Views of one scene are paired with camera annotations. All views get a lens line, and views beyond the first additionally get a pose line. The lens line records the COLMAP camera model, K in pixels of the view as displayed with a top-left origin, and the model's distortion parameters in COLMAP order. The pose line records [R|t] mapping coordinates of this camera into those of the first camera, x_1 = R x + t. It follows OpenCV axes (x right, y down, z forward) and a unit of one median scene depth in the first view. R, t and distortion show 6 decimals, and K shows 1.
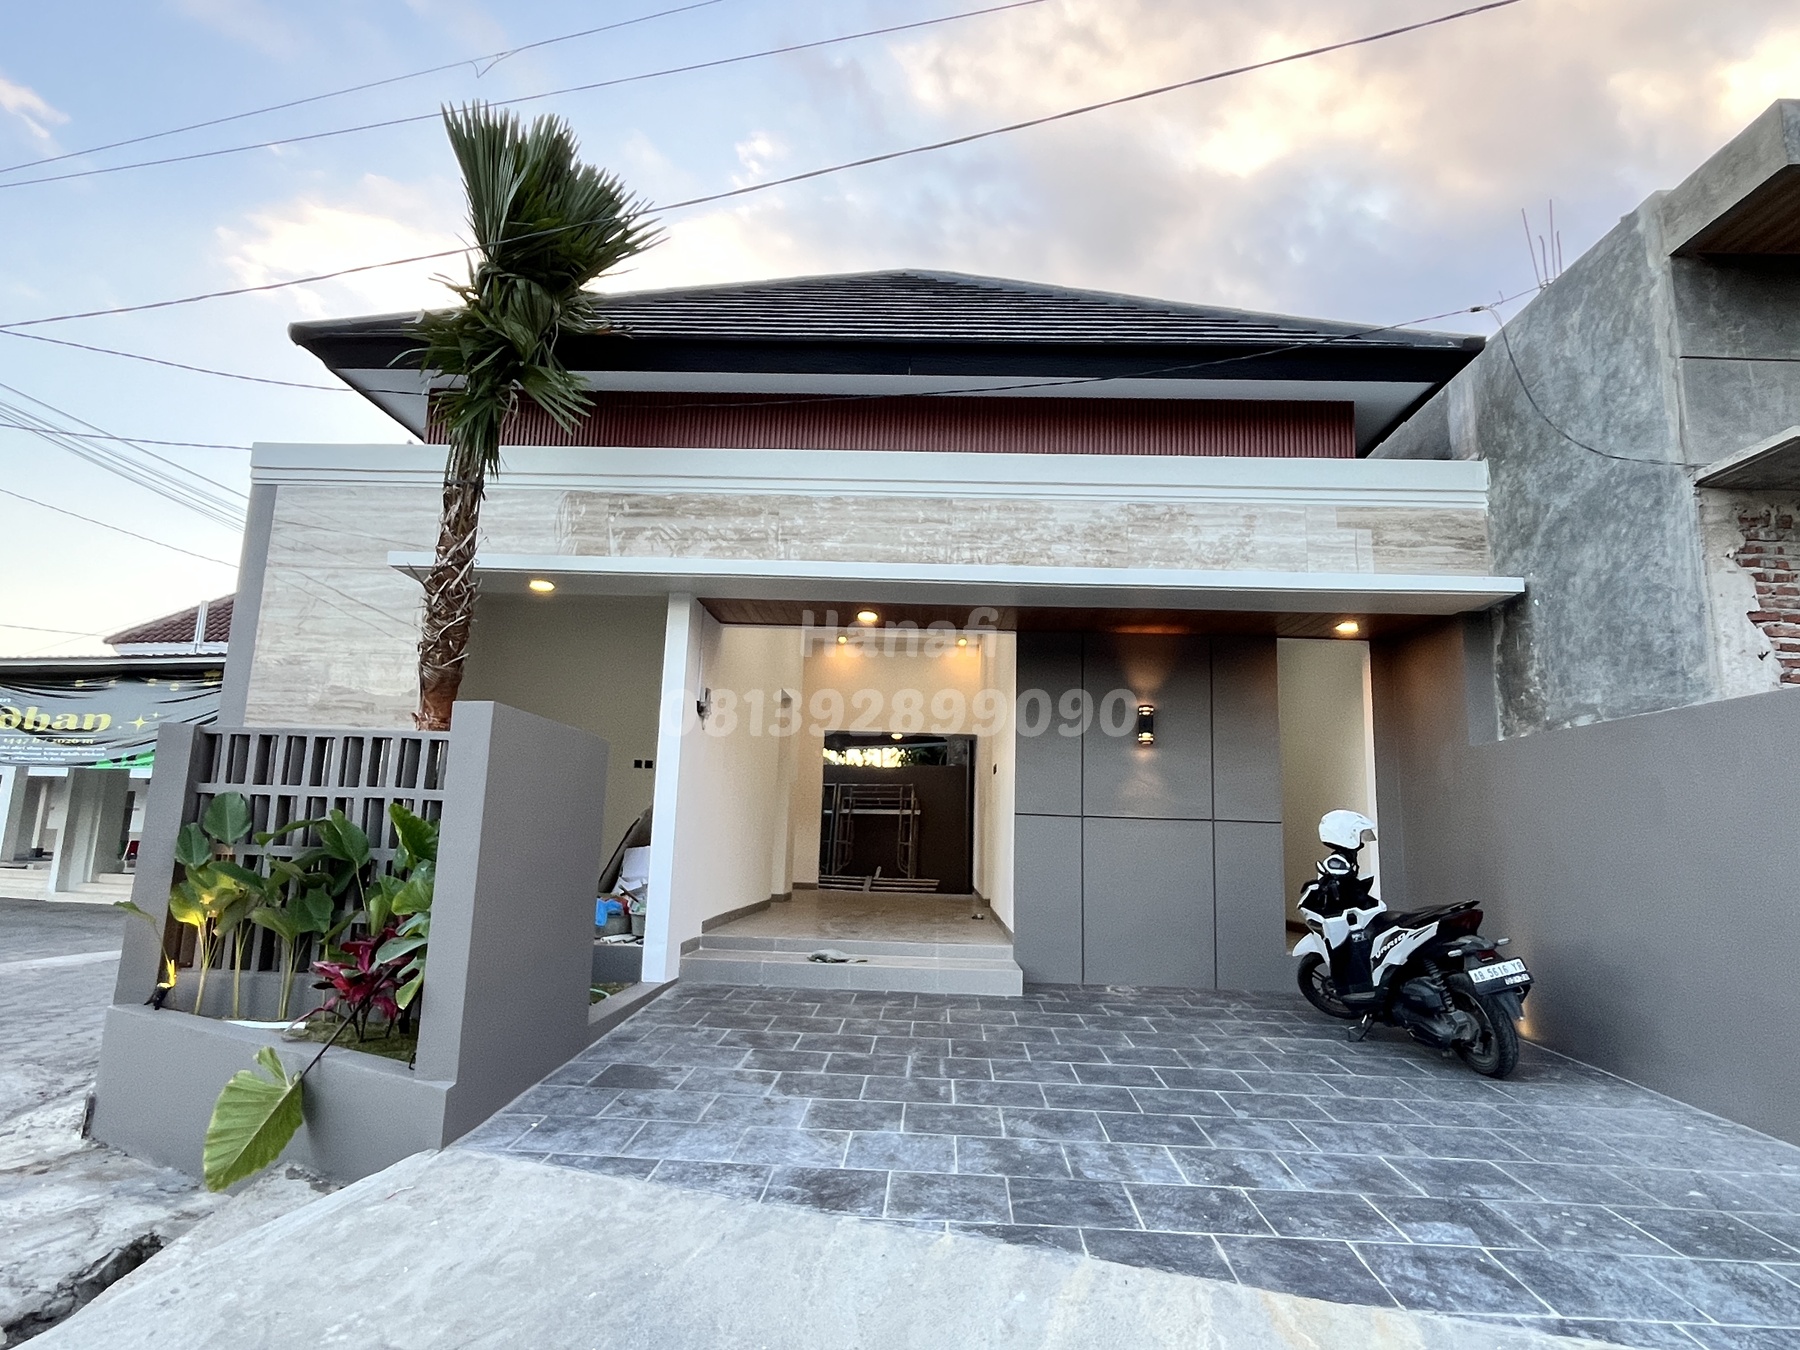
lens RADIAL K [[1011.7, 0, 895.9], [0, 1011.7, 670.9], [0, 0, 1]] dist [-0.004240, 0.001357]
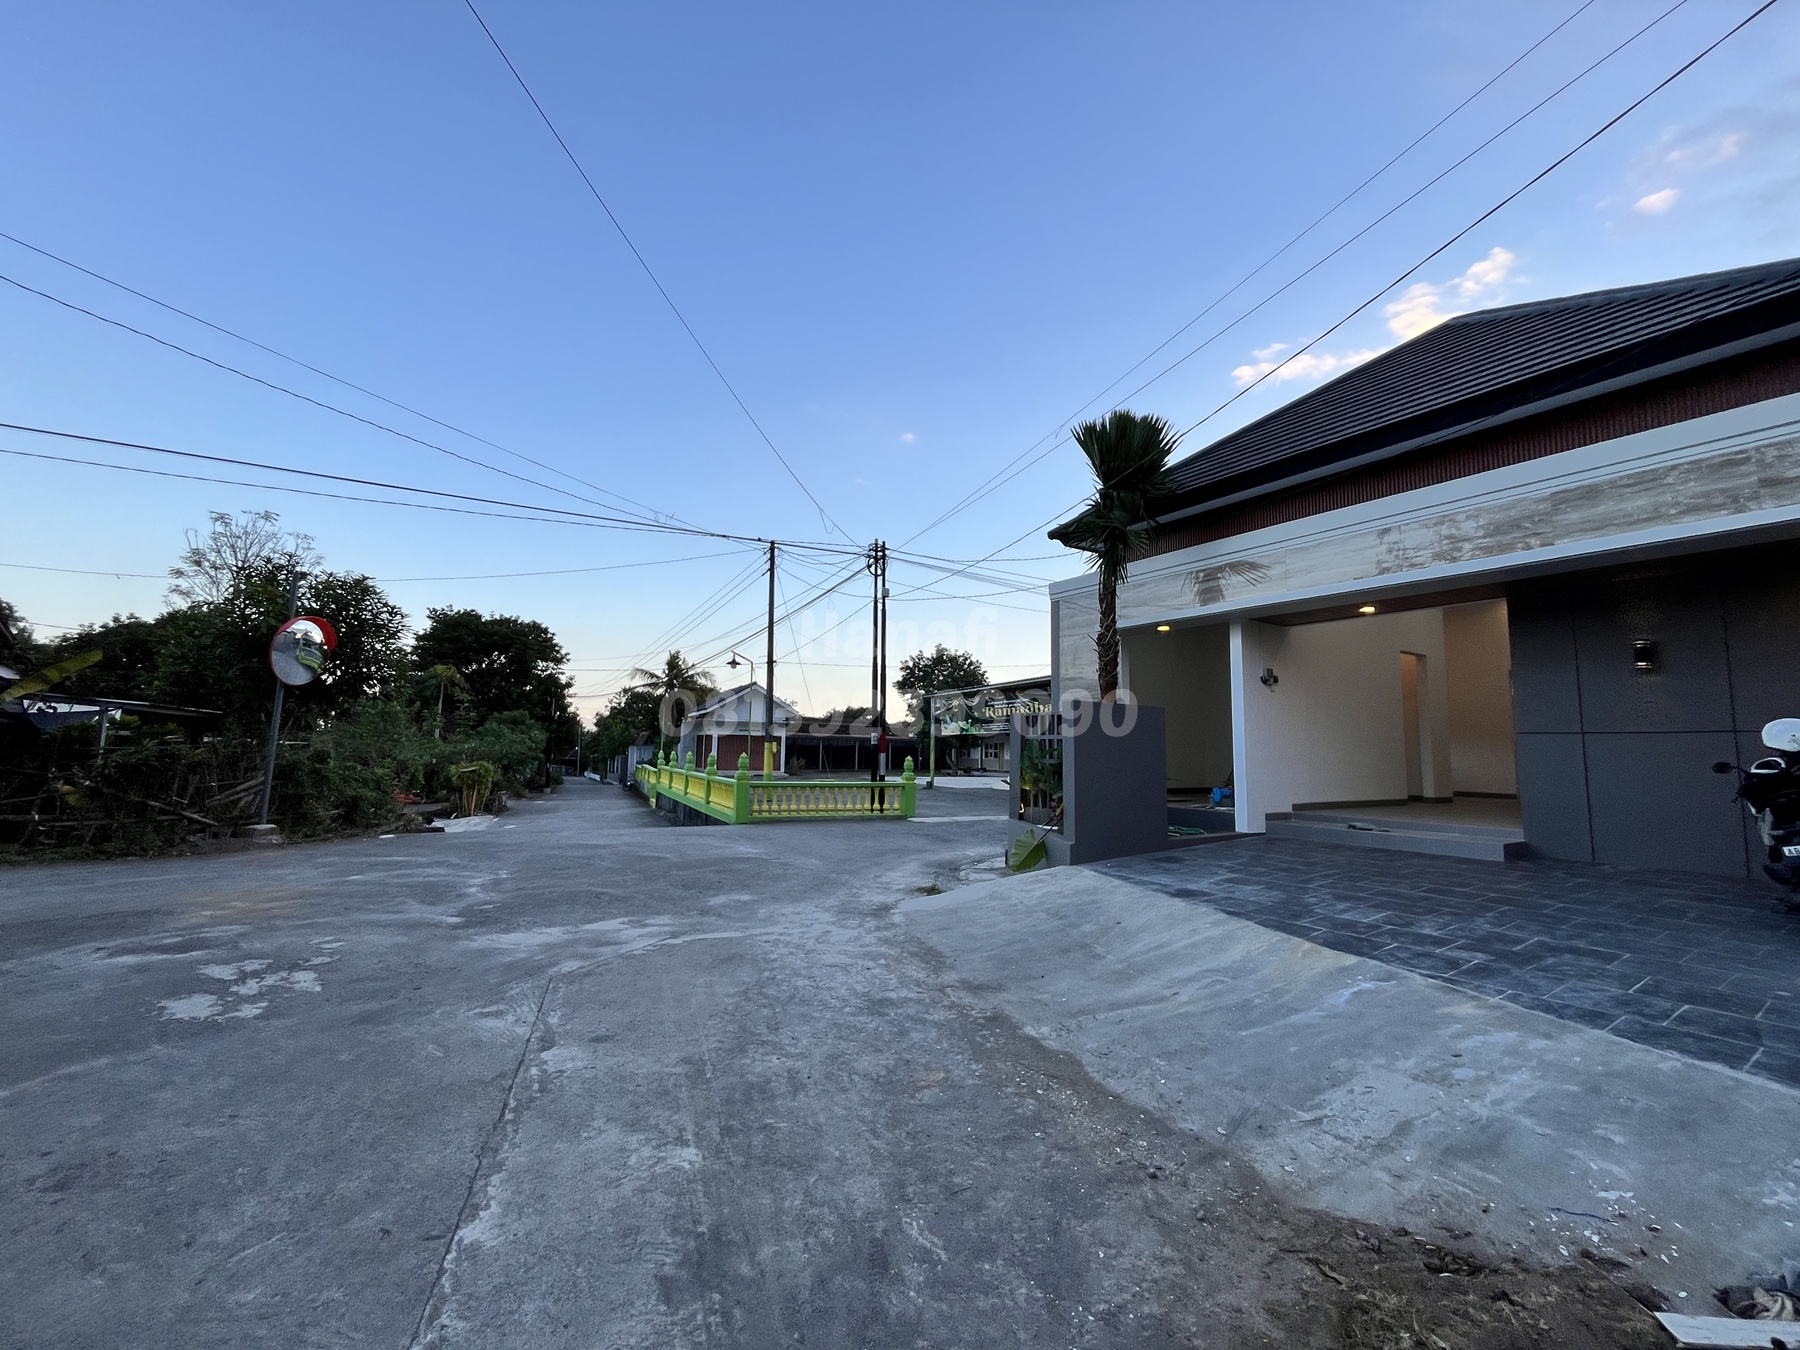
lens RADIAL K [[729.9, 0, 895.5], [0, 729.9, 673.9], [0, 0, 1]] dist [-0.003112, 0.000329]
pose [[0.575255, -0.108424, -0.810756, 0.619722], [0.137700, 0.989867, -0.034674, -0.024136], [0.806300, -0.091695, 0.584356, -0.323580]]
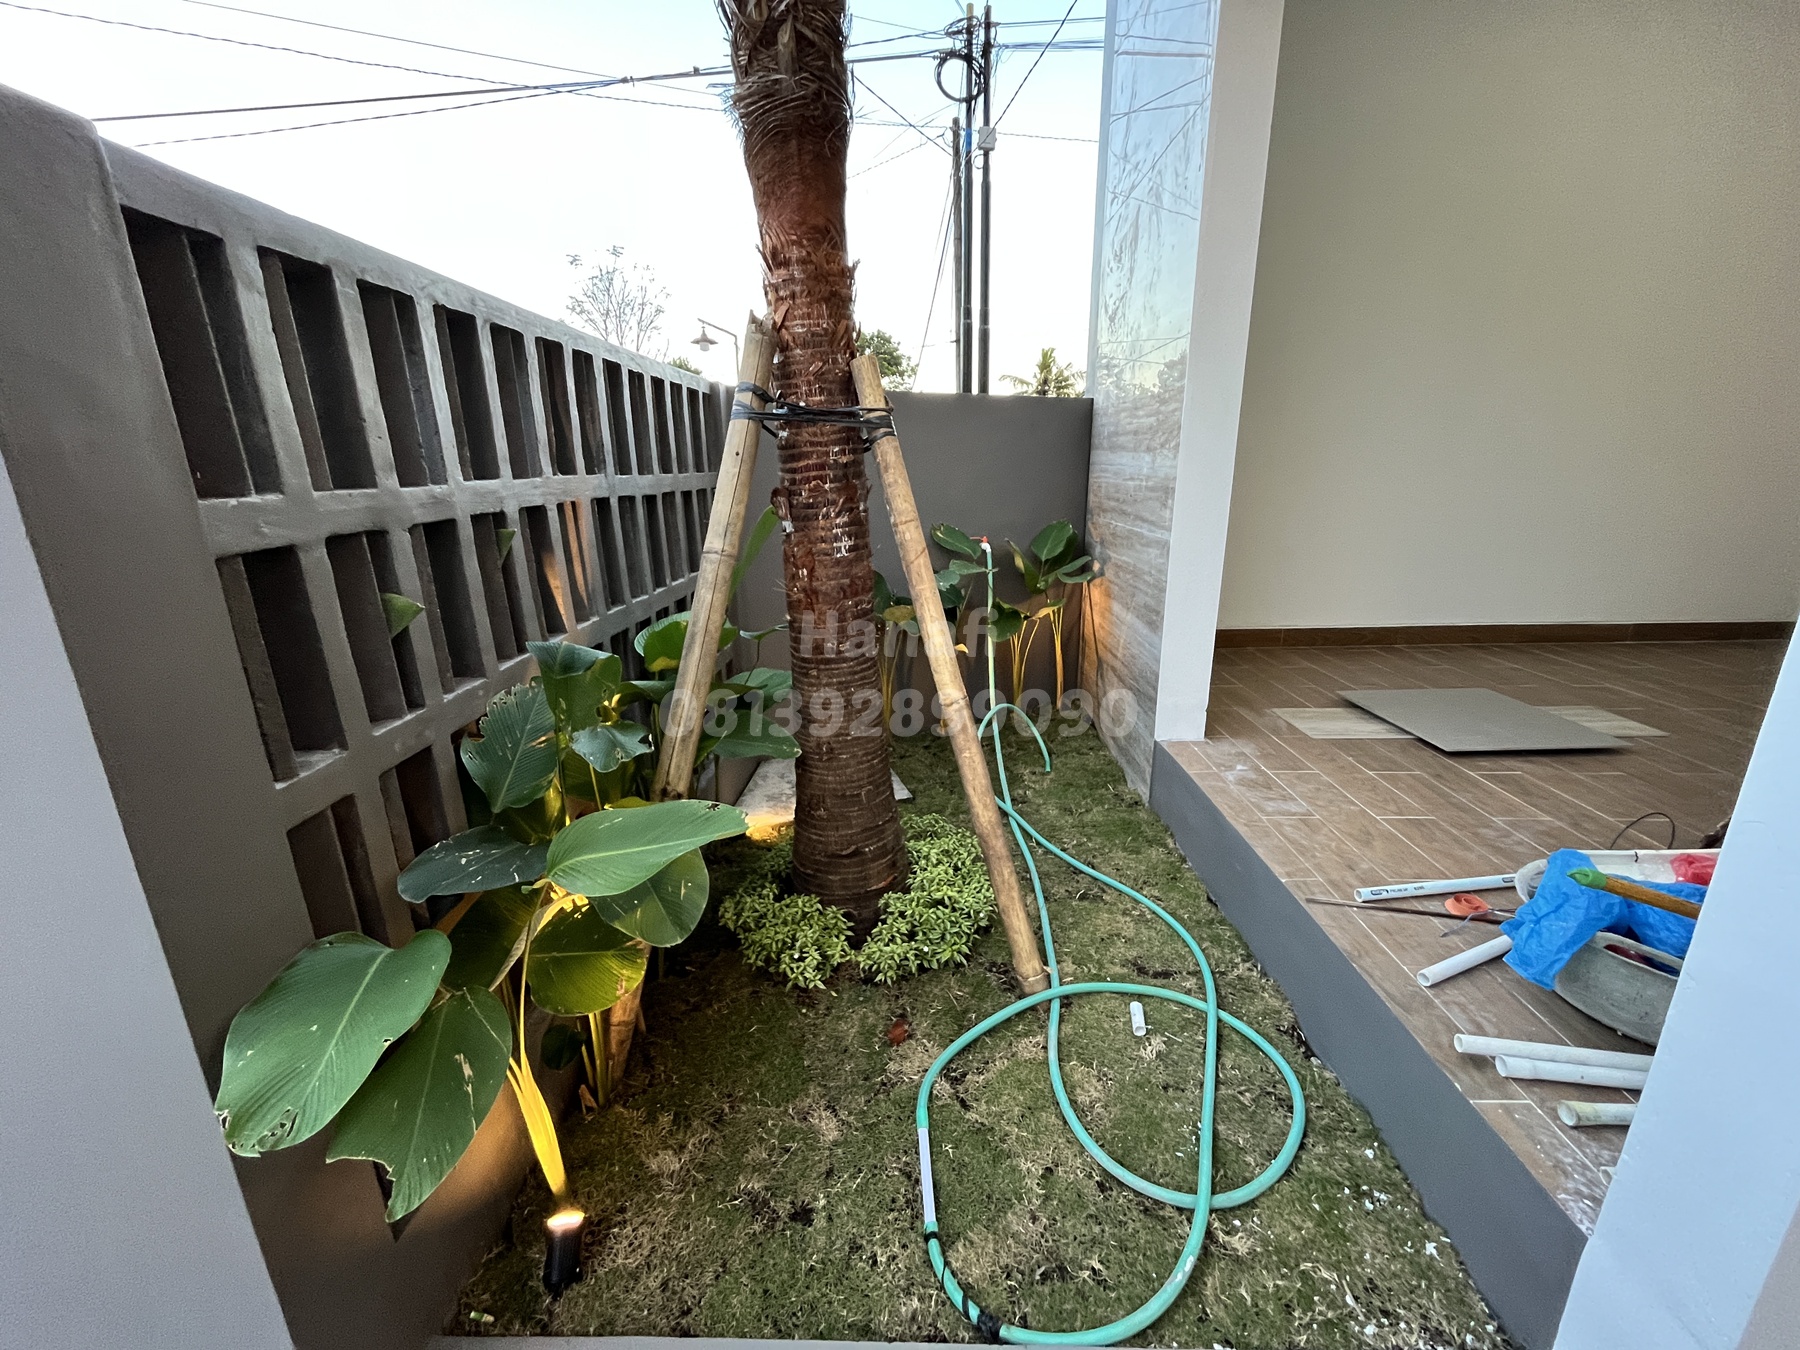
lens RADIAL K [[729.9, 0, 895.5], [0, 729.9, 673.9], [0, 0, 1]] dist [-0.003112, 0.000329]
pose [[-0.007566, 0.245187, -0.969446, -0.180349], [0.176935, 0.954506, 0.240027, 0.141682], [0.984194, -0.169713, -0.050604, 1.116745]]
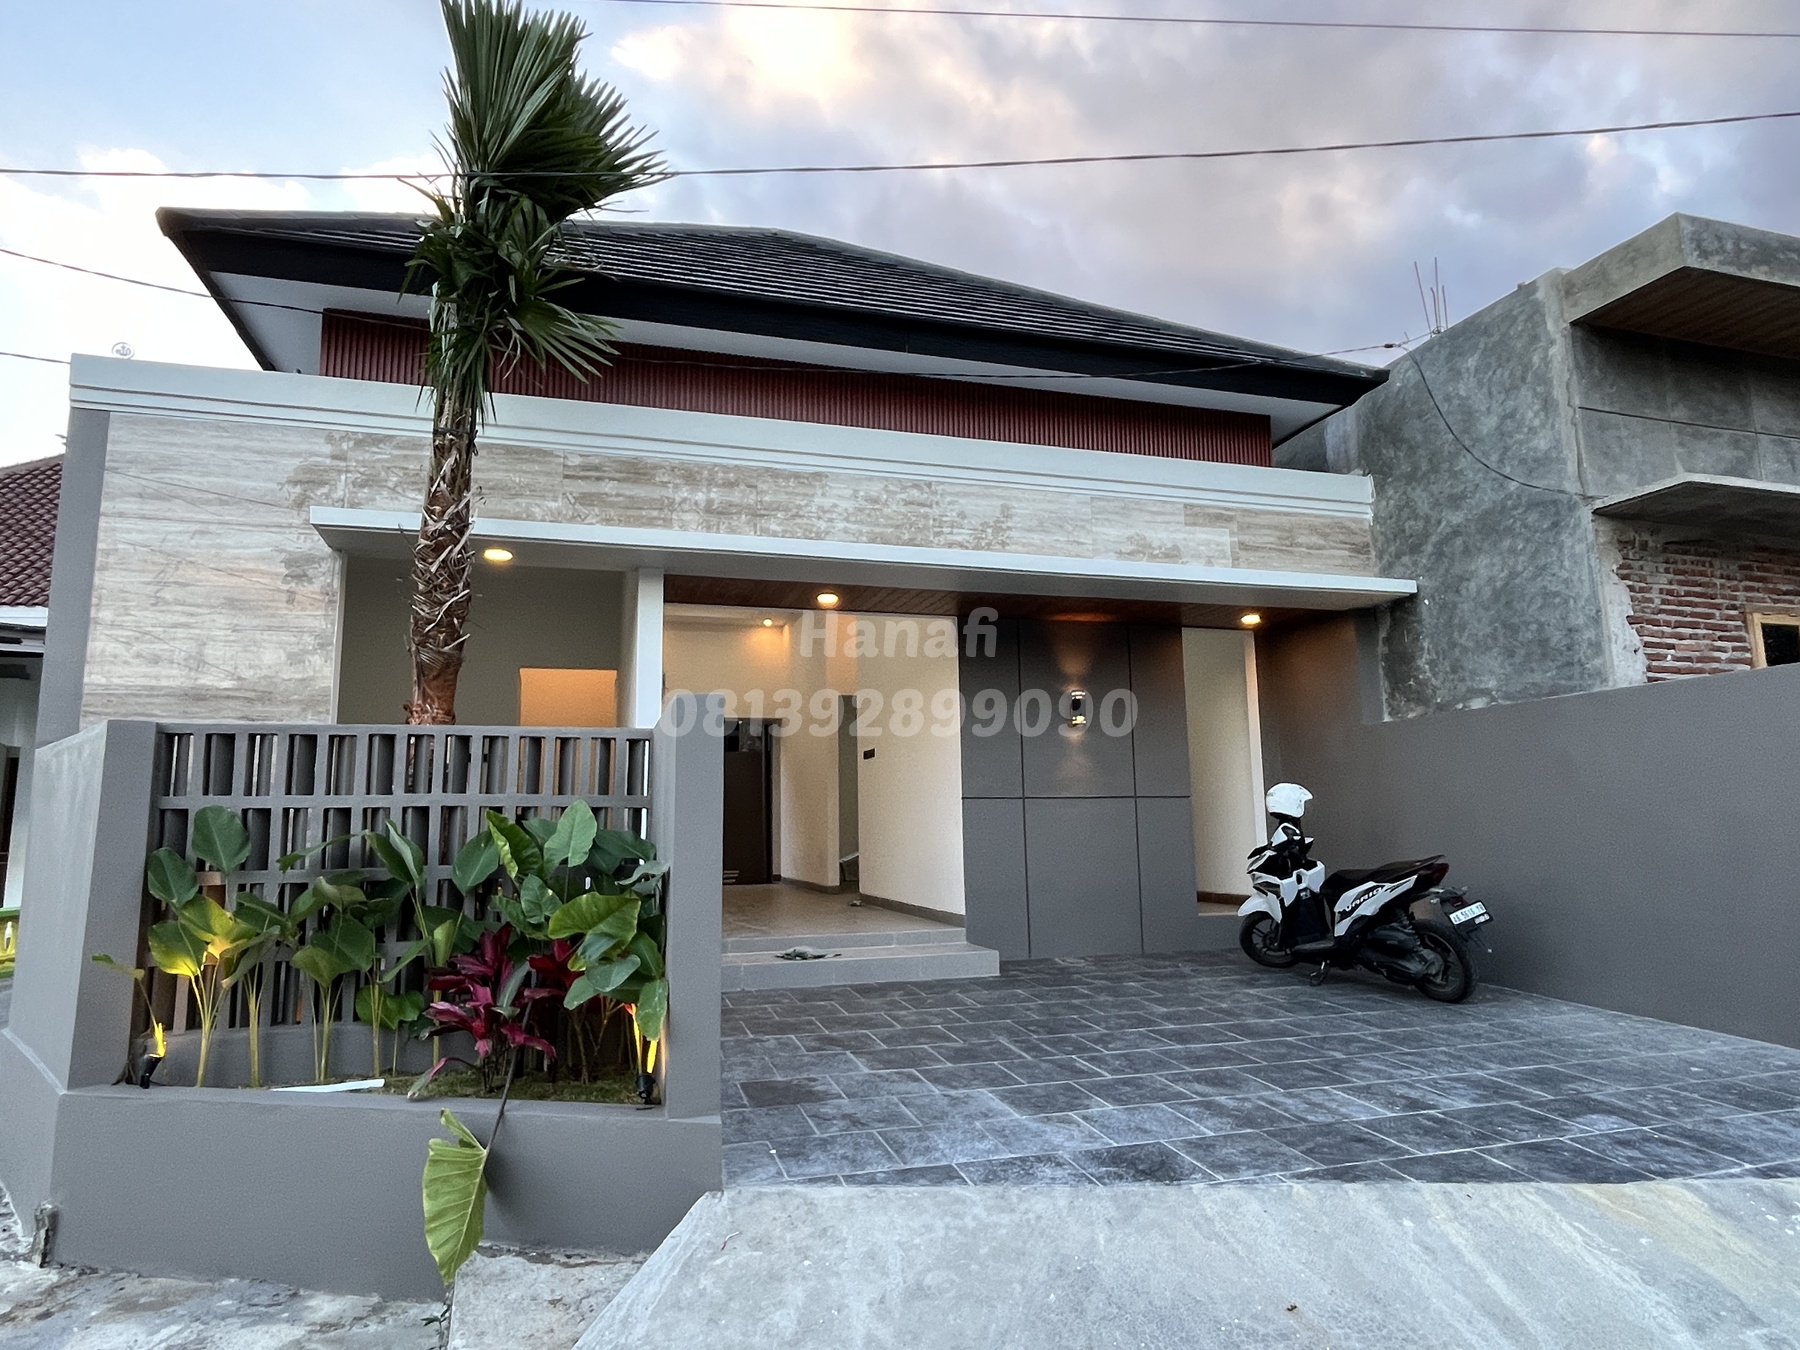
lens RADIAL K [[1049.1, 0, 895.8], [0, 1049.1, 676.1], [0, 0, 1]] dist [-0.002519, -0.000617]
pose [[0.946037, 0.000152, 0.324057, -0.402526], [-0.008279, 0.999685, 0.023702, -0.006124], [-0.323951, -0.025106, 0.945741, 0.049414]]
